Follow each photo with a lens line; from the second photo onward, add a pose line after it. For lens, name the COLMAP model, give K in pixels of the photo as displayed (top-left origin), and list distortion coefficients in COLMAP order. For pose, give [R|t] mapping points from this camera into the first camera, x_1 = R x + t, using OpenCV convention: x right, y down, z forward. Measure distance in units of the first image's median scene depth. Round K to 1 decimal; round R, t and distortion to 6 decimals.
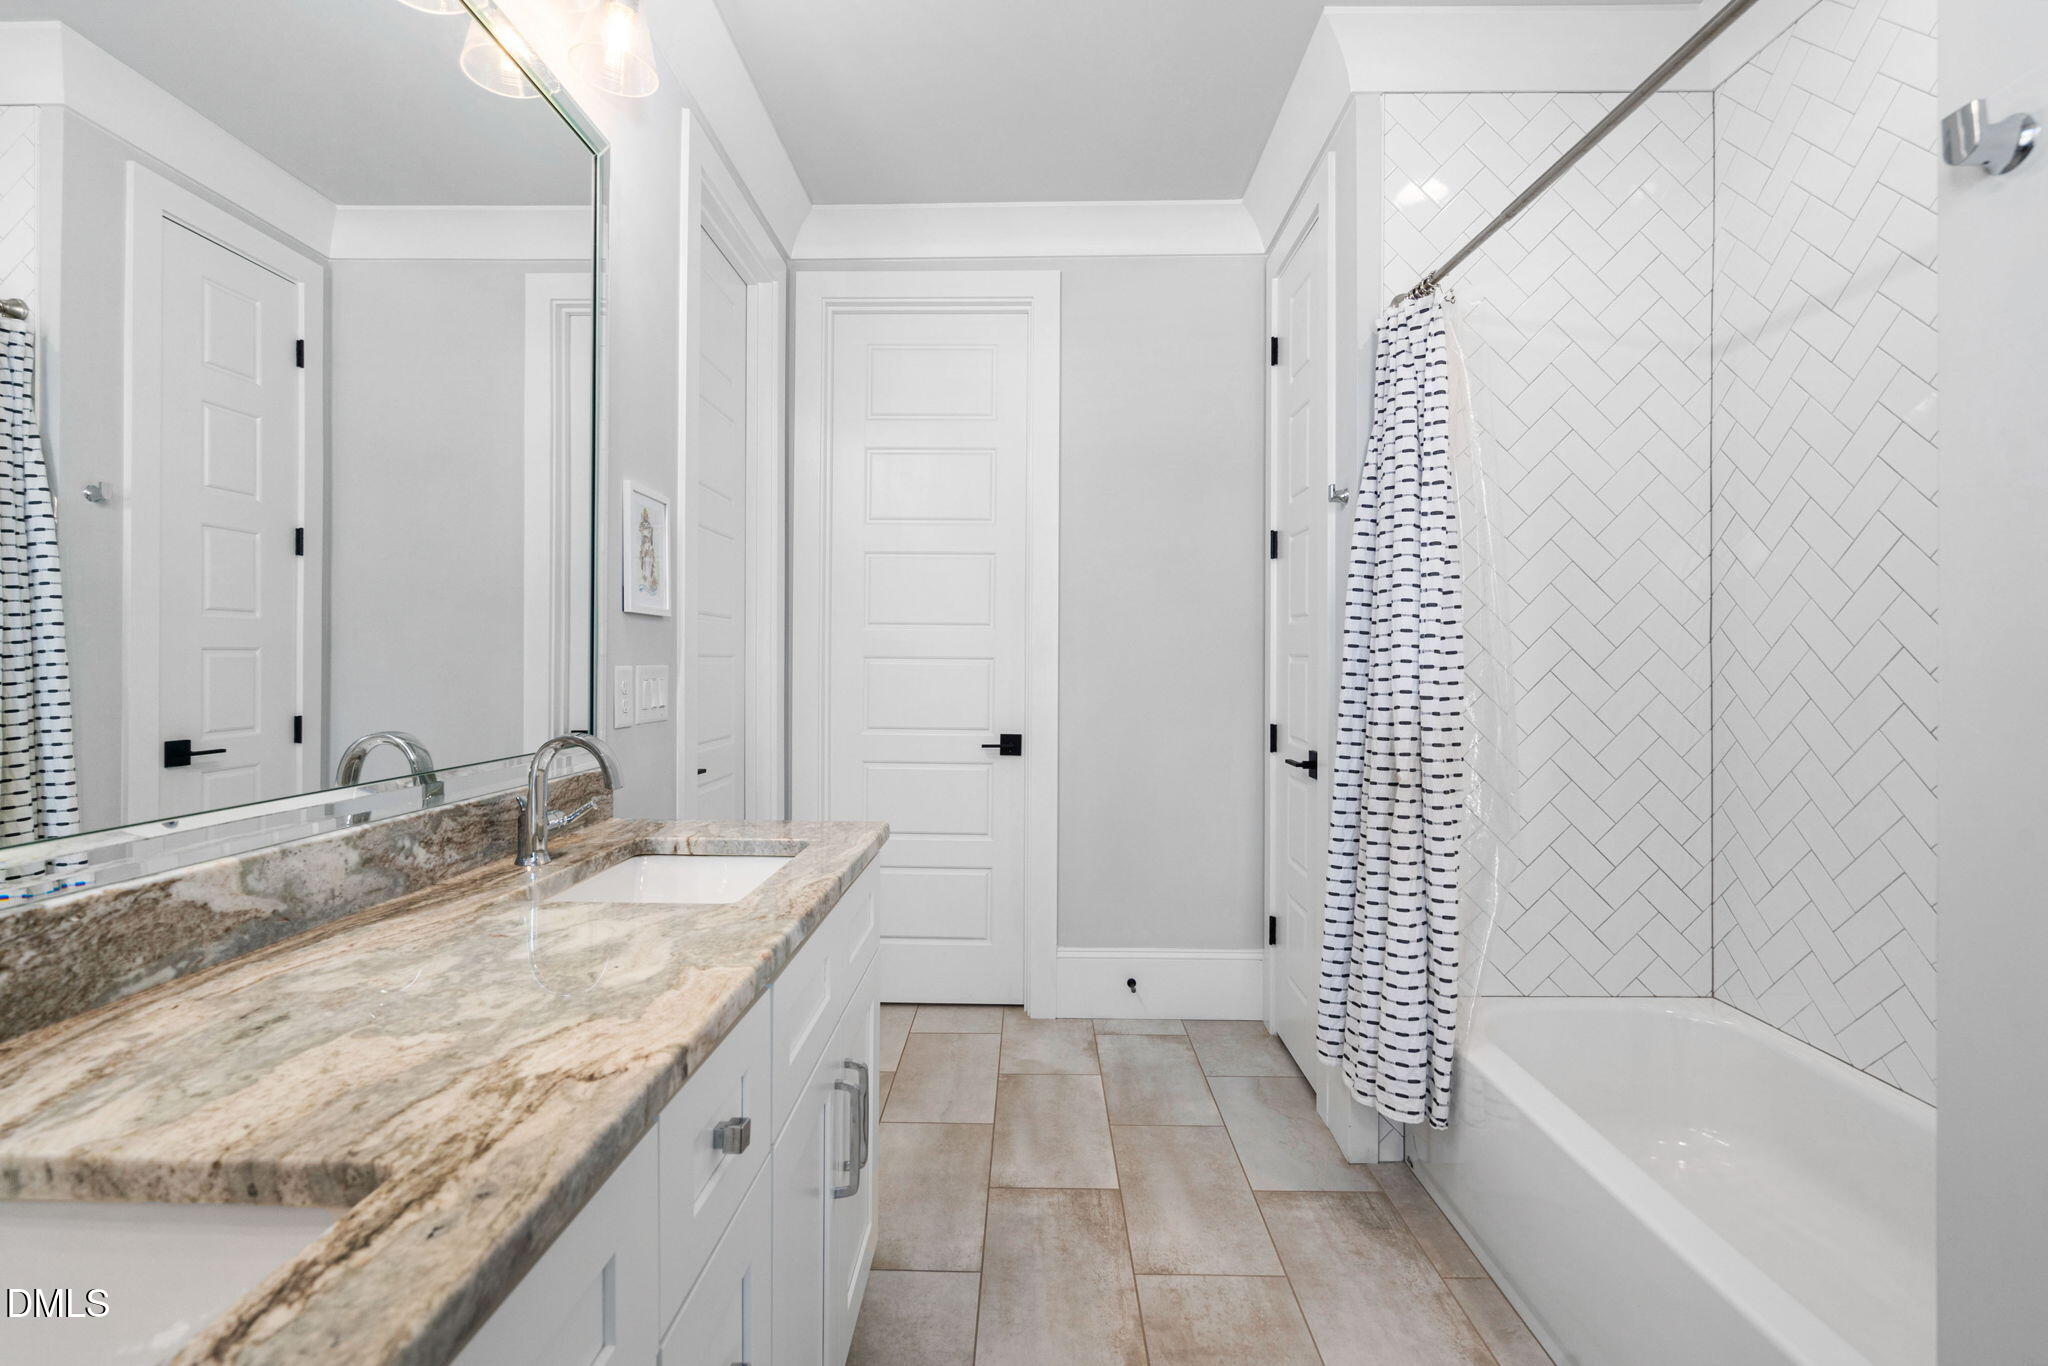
lens RADIAL K [[947.7, 0, 1012.4], [0, 947.7, 665.7], [0, 0, 1]] dist [-0.003028, 0.001299]
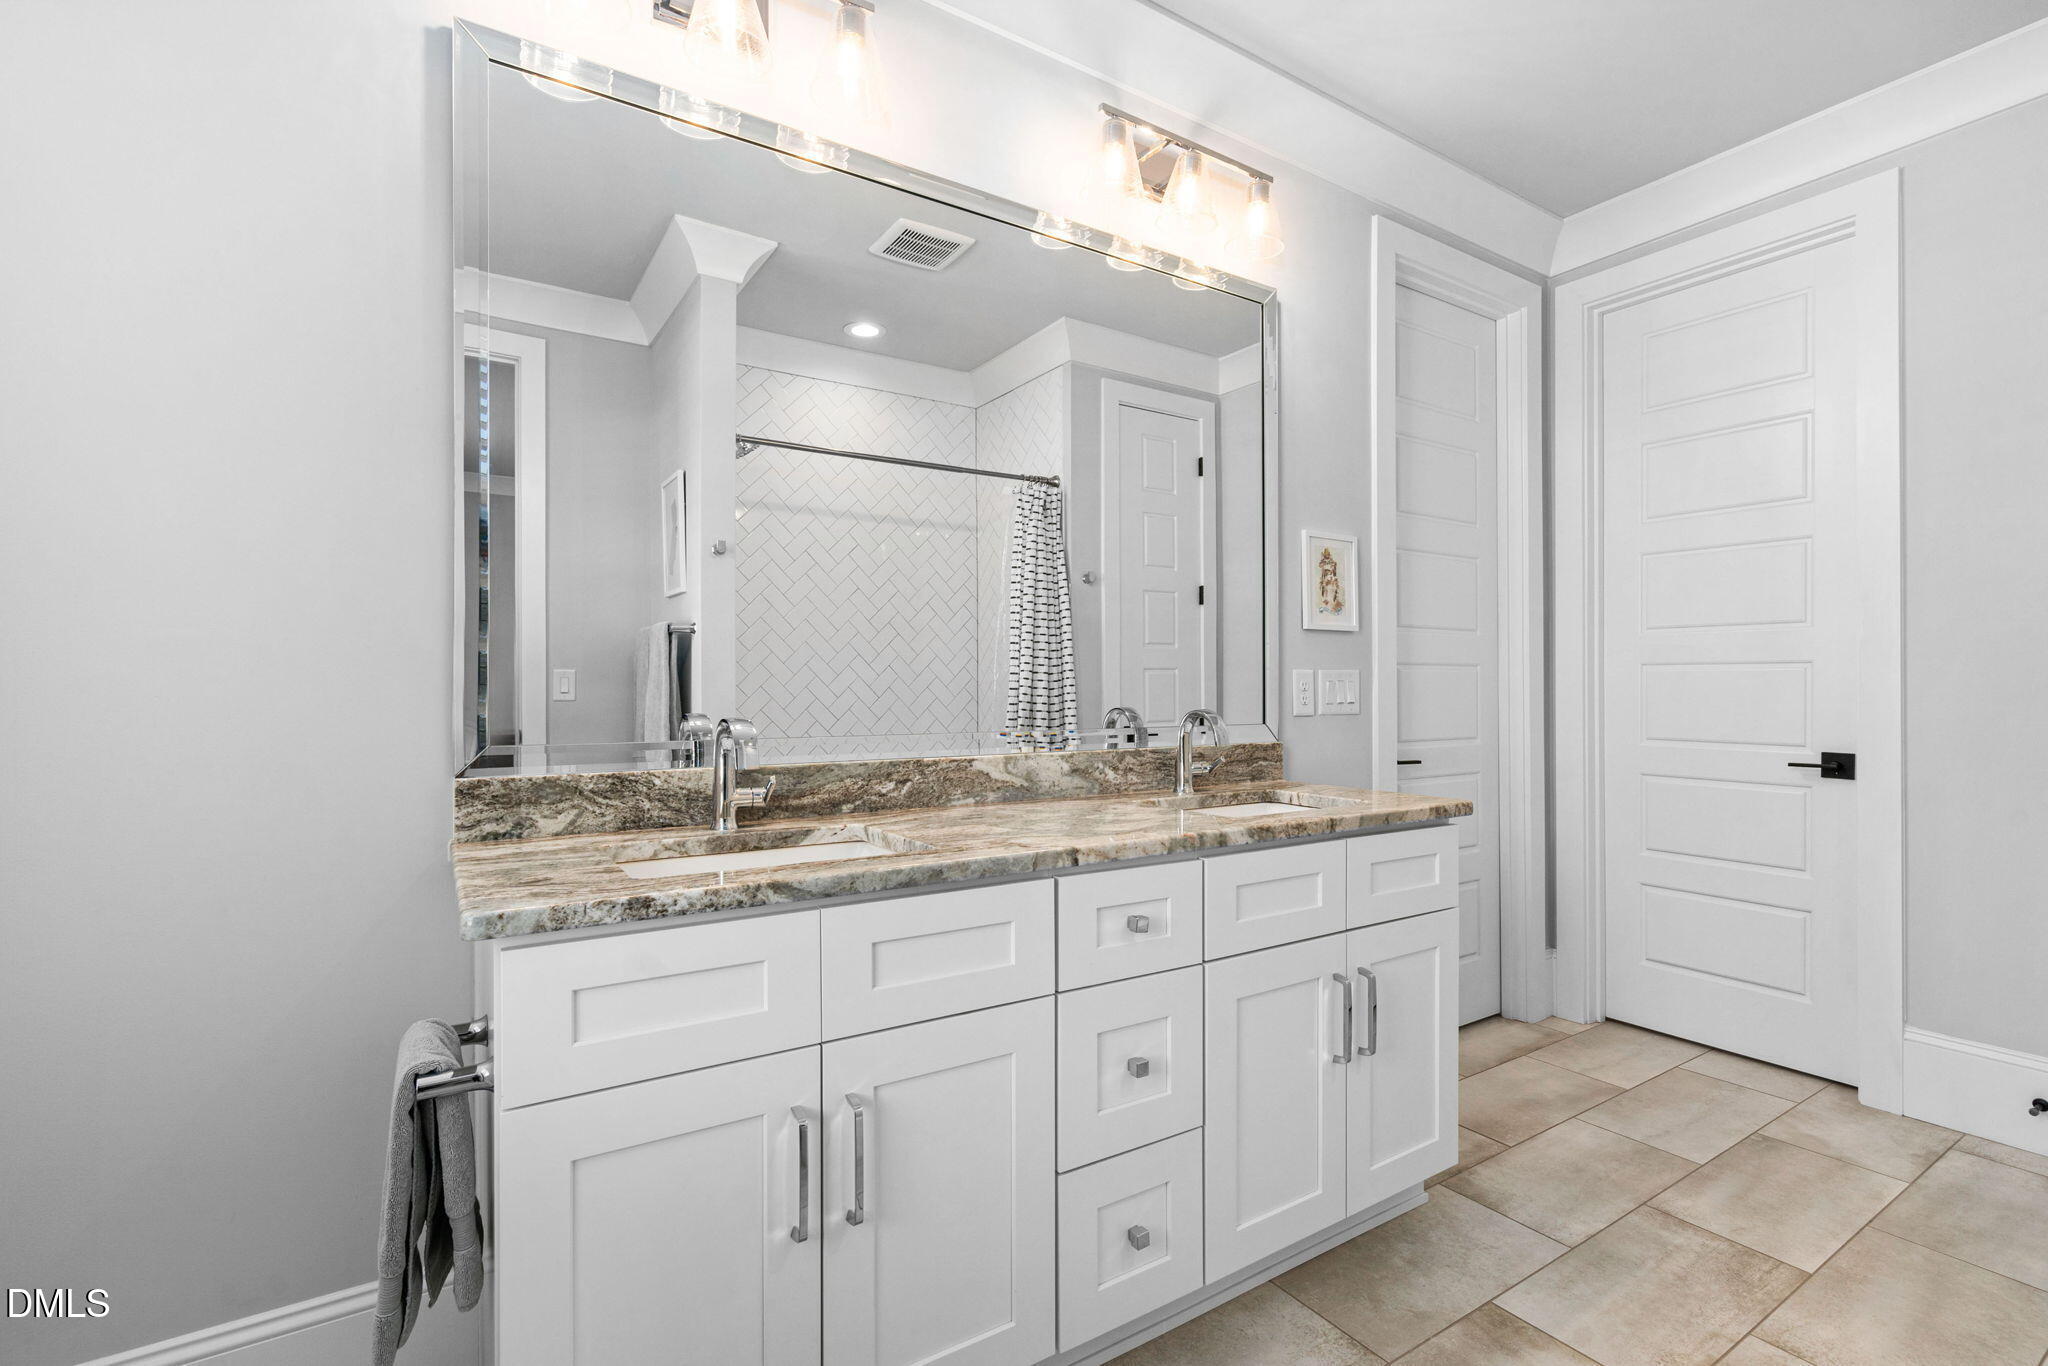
lens RADIAL K [[942.6, 0, 1033.4], [0, 942.6, 694.0], [0, 0, 1]] dist [-0.004782, 0.001414]
pose [[0.566914, -0.002045, -0.823774, 0.405167], [0.001845, 0.999998, -0.001213, 0.030714], [0.823775, -0.000832, 0.566917, -0.054541]]
